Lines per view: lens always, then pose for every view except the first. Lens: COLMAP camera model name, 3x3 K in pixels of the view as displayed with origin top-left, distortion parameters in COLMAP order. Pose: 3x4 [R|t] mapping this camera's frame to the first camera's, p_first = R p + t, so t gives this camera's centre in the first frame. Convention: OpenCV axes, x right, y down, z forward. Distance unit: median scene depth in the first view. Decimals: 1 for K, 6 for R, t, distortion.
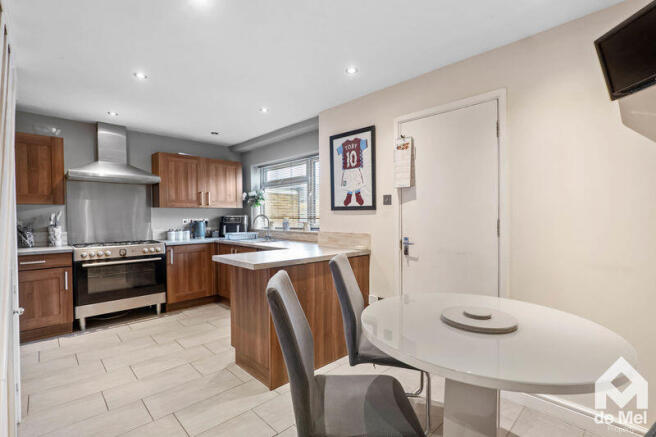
lens RADIAL K [[304.6, 0, 318.0], [0, 304.6, 223.8], [0, 0, 1]] dist [0.000370, -0.000148]
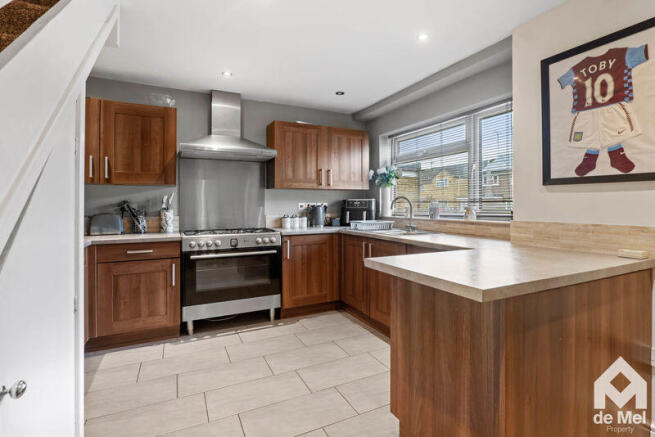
lens RADIAL K [[312.5, 0, 327.5], [0, 312.5, 203.3], [0, 0, 1]] dist [-0.000547, -0.000018]
pose [[0.958633, 0.000846, -0.284645, -0.161689], [-0.009466, 0.999537, -0.028912, 0.010839], [0.284489, 0.030410, 0.958197, 0.264521]]
